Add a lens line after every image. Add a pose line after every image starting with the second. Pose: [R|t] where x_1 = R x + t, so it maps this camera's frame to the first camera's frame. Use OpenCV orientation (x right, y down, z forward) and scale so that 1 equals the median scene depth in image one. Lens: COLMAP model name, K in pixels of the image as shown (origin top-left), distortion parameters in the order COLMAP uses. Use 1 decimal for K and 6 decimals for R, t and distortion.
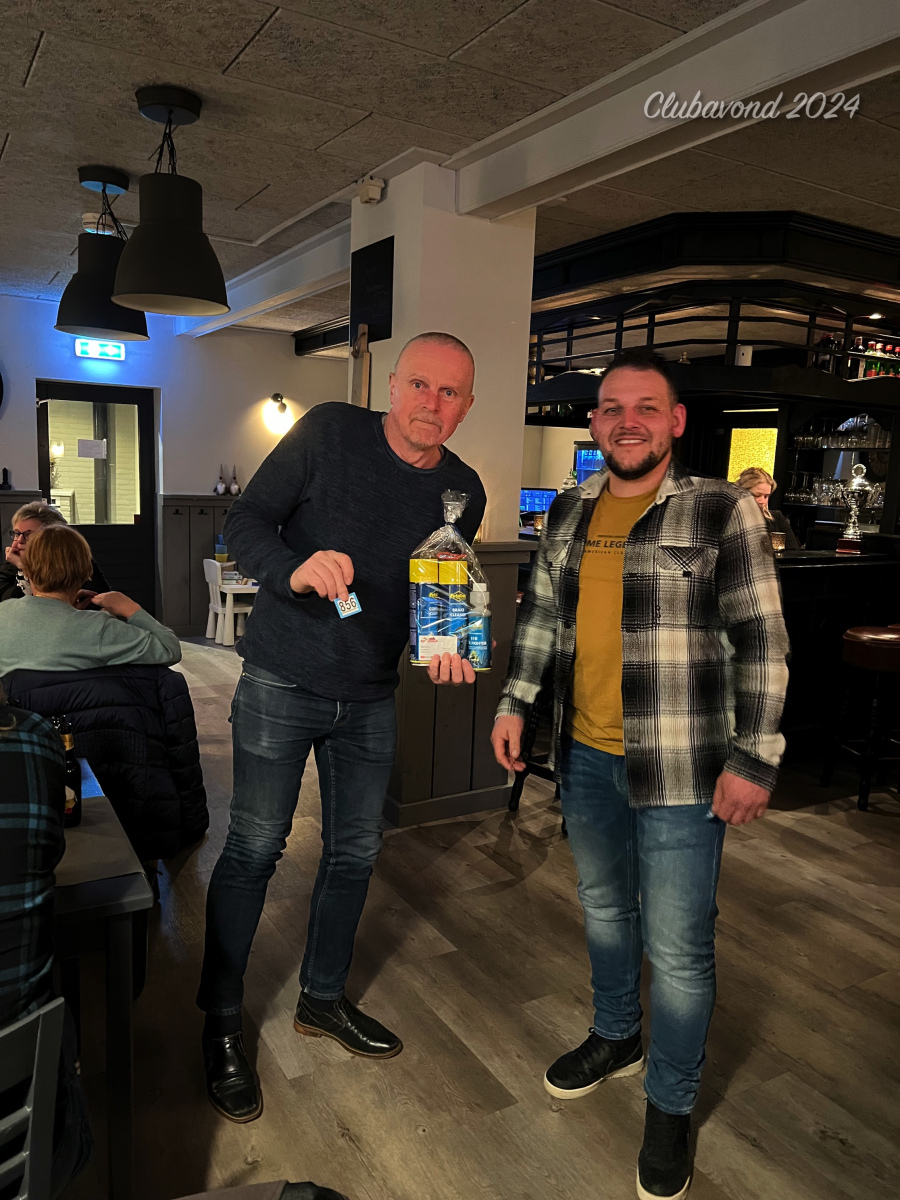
lens RADIAL K [[906.8, 0, 448.8], [0, 906.8, 605.7], [0, 0, 1]] dist [0.041290, -0.050337]
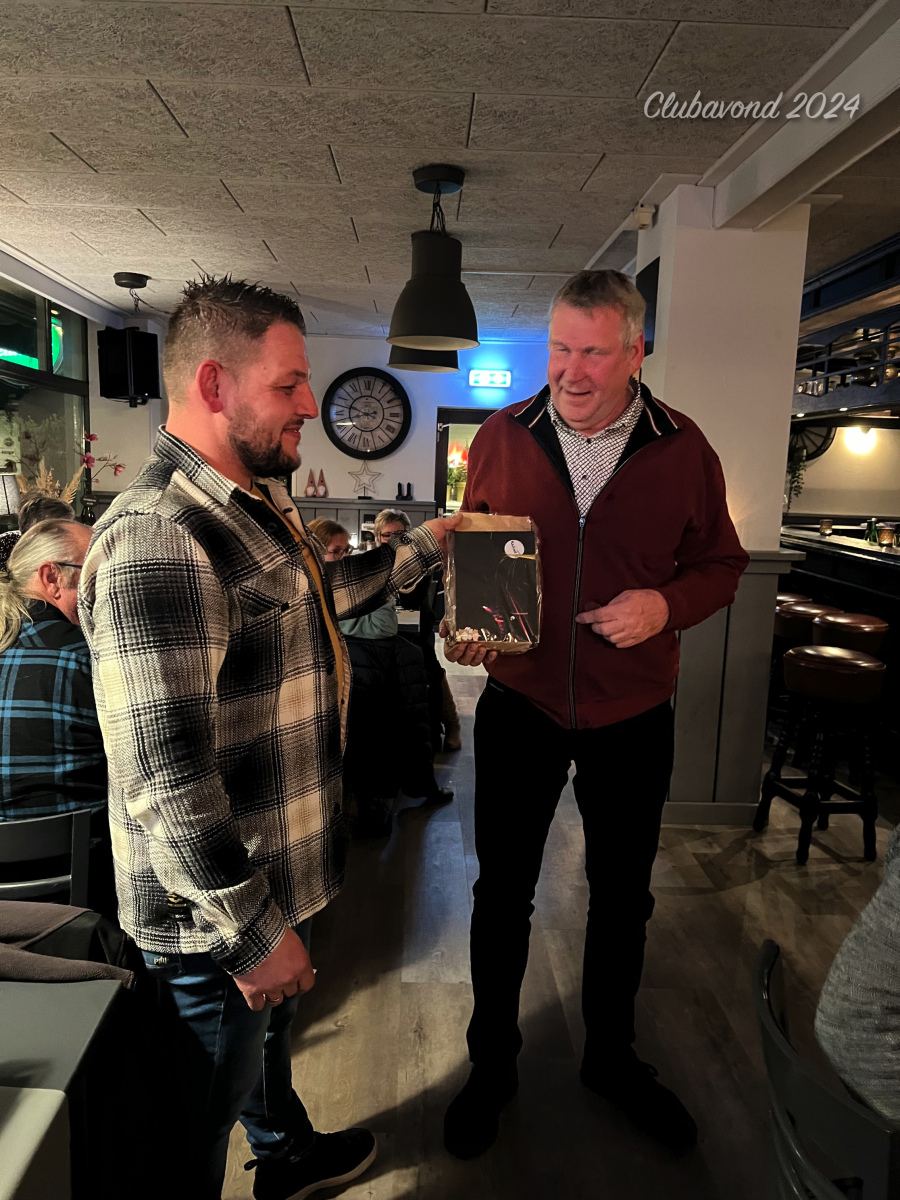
lens RADIAL K [[906.8, 0, 435.6], [0, 906.8, 591.8], [0, 0, 1]] dist [0.041290, -0.050337]
pose [[0.869768, 0.054083, -0.490489, 0.244178], [-0.069598, 0.997485, -0.013430, 0.010552], [0.488529, 0.045818, 0.871344, -0.022969]]
